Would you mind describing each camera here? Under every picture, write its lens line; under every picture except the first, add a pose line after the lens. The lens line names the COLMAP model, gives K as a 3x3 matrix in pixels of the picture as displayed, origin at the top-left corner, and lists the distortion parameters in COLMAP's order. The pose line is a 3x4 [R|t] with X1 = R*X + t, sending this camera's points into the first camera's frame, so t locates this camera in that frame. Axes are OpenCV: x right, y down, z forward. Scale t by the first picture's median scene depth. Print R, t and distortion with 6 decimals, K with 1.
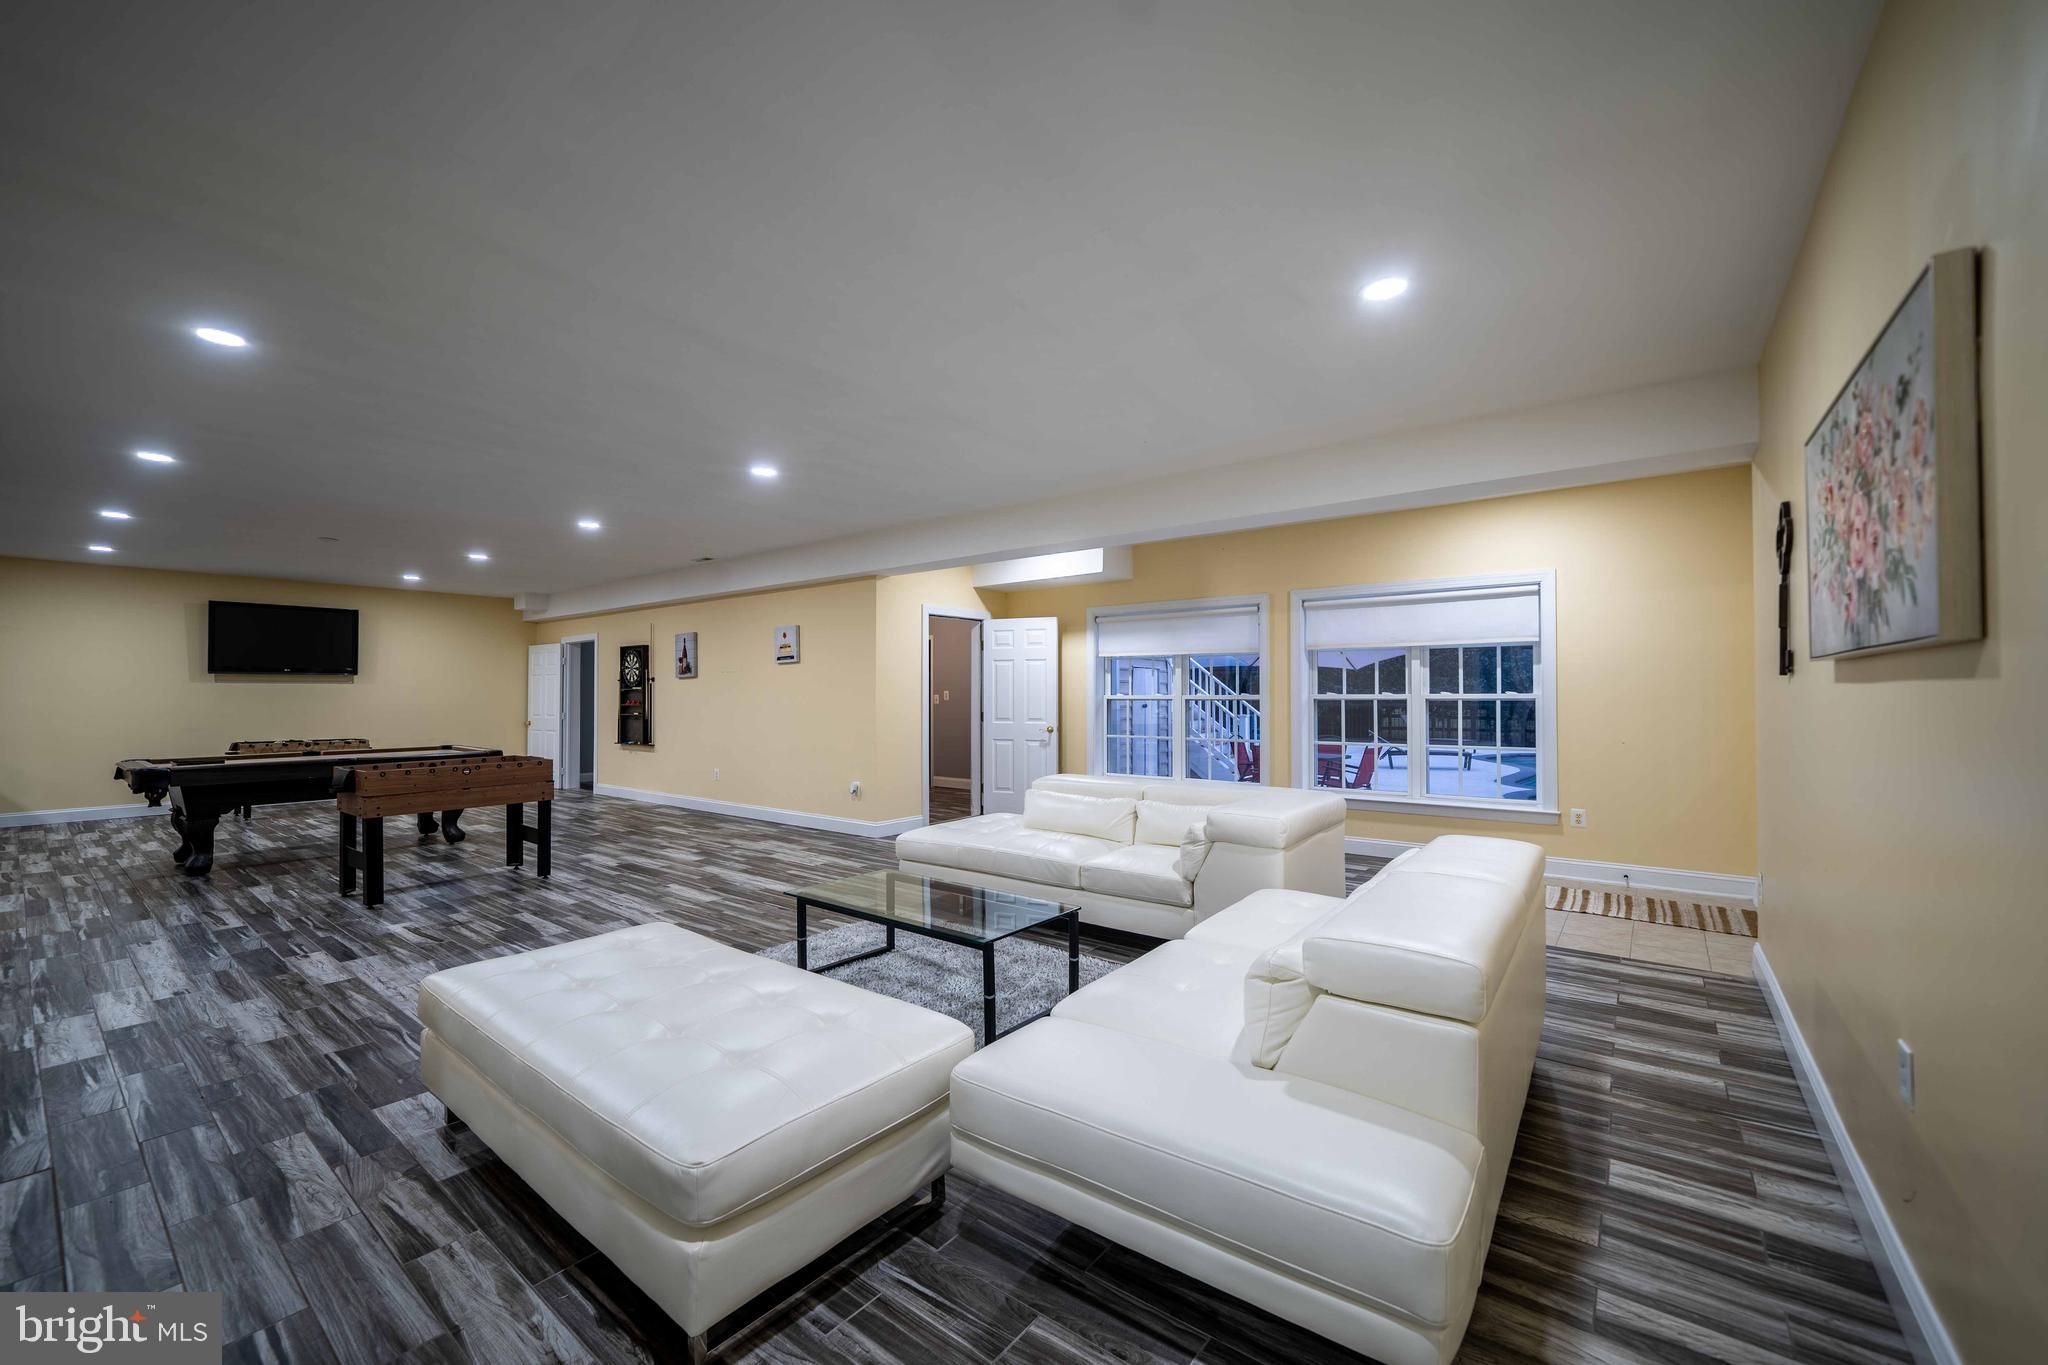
lens RADIAL K [[792.8, 0, 1030.3], [0, 792.8, 692.2], [0, 0, 1]] dist [0.001379, 0.000090]
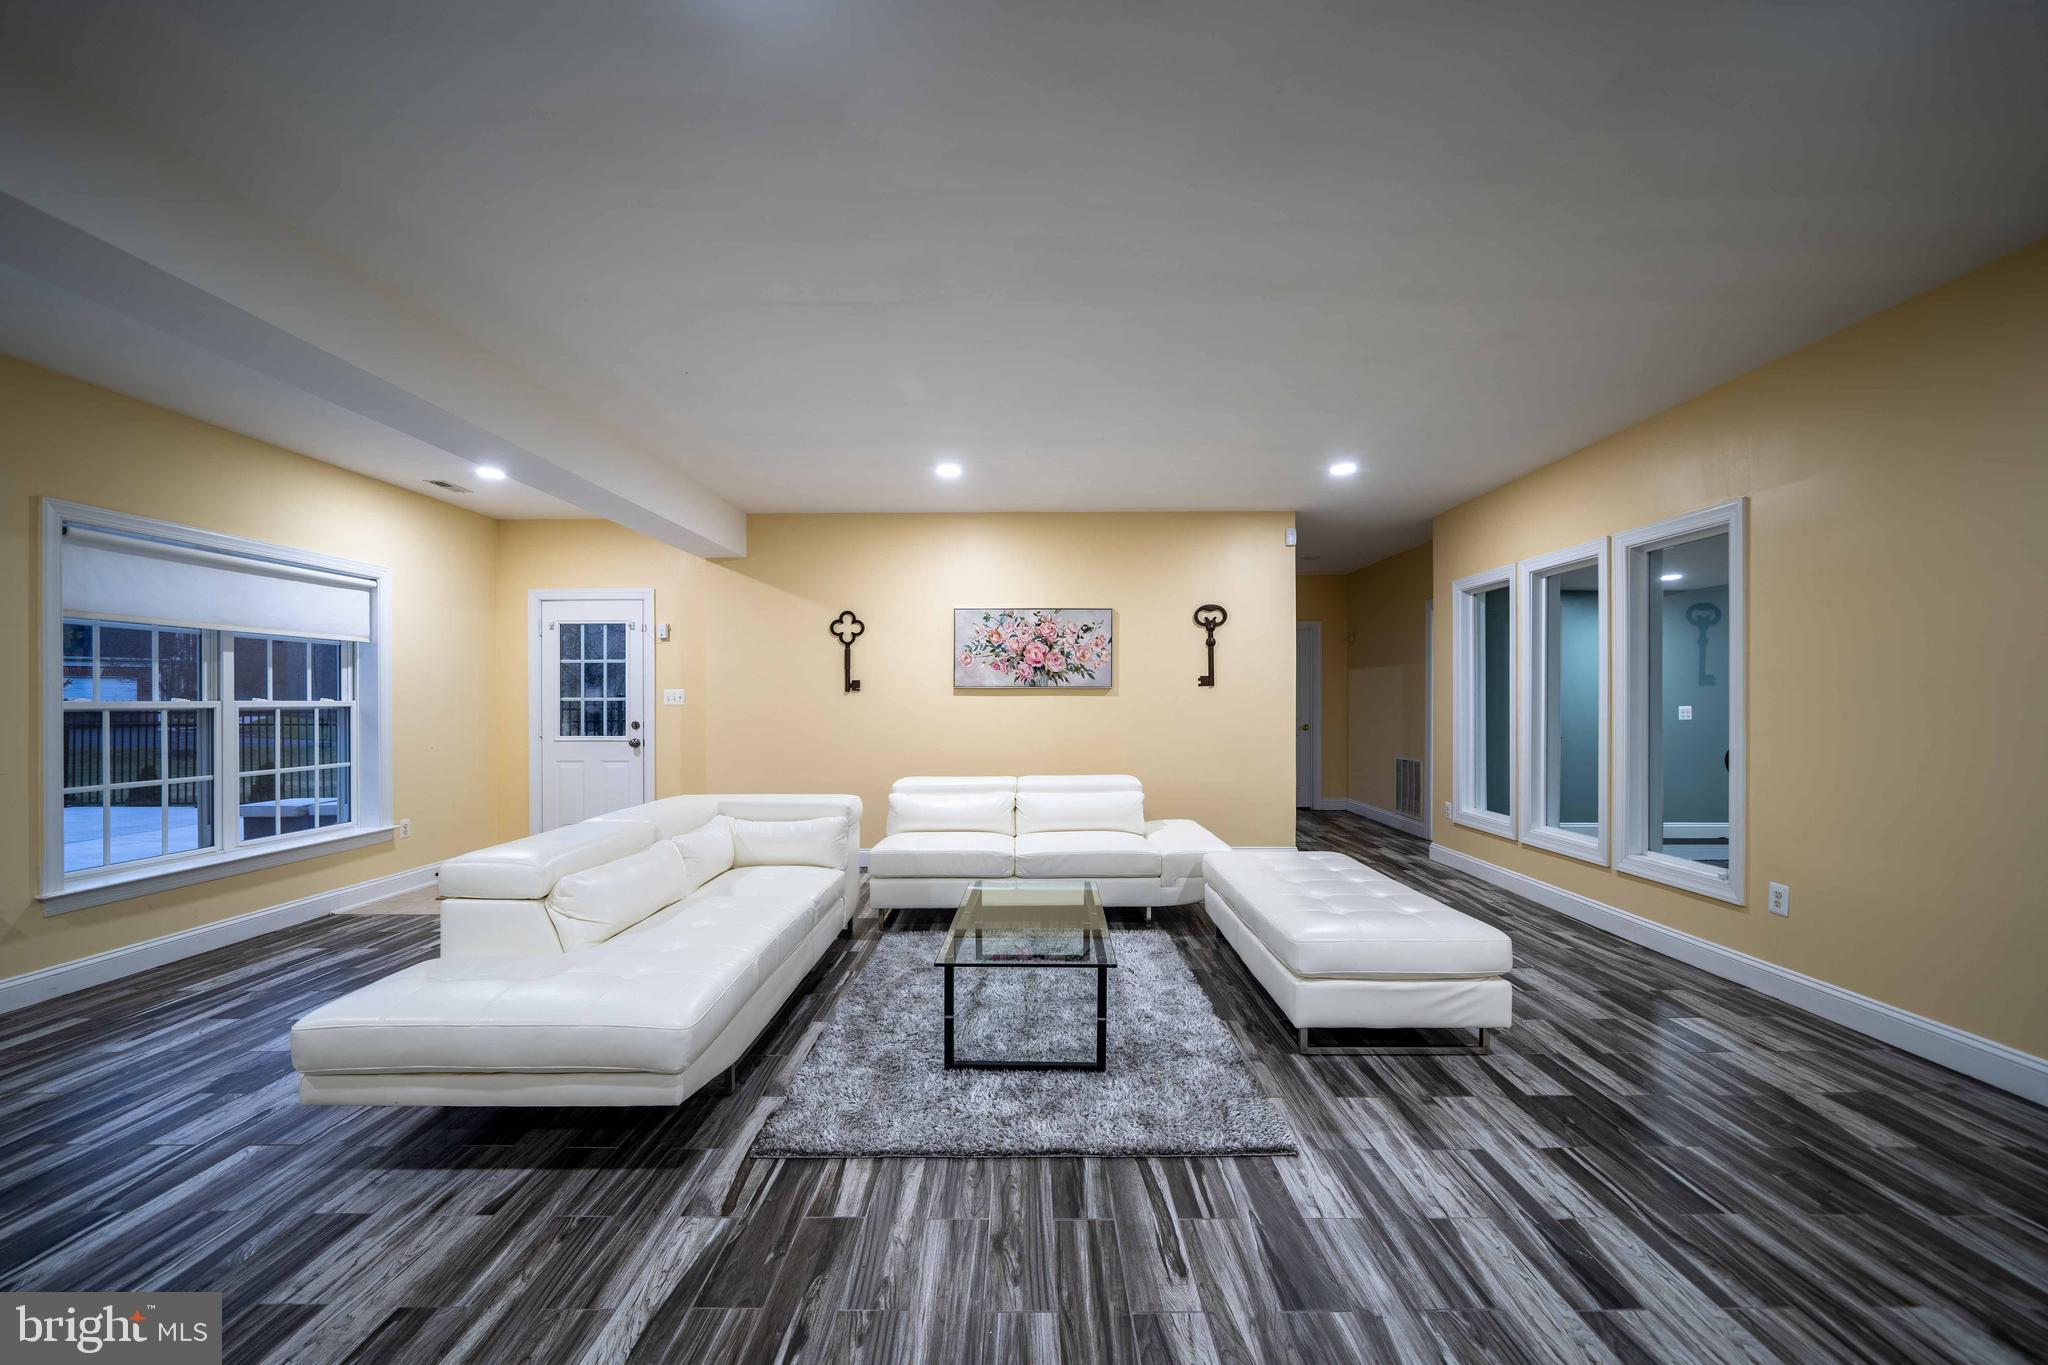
lens RADIAL K [[792.8, 0, 1033.4], [0, 792.8, 696.9], [0, 0, 1]] dist [0.001379, 0.000090]
pose [[-0.607888, 0.010909, 0.793948, -0.495092], [0.000943, 0.999915, -0.013017, 0.008075], [-0.794022, -0.007164, -0.607846, 0.884568]]
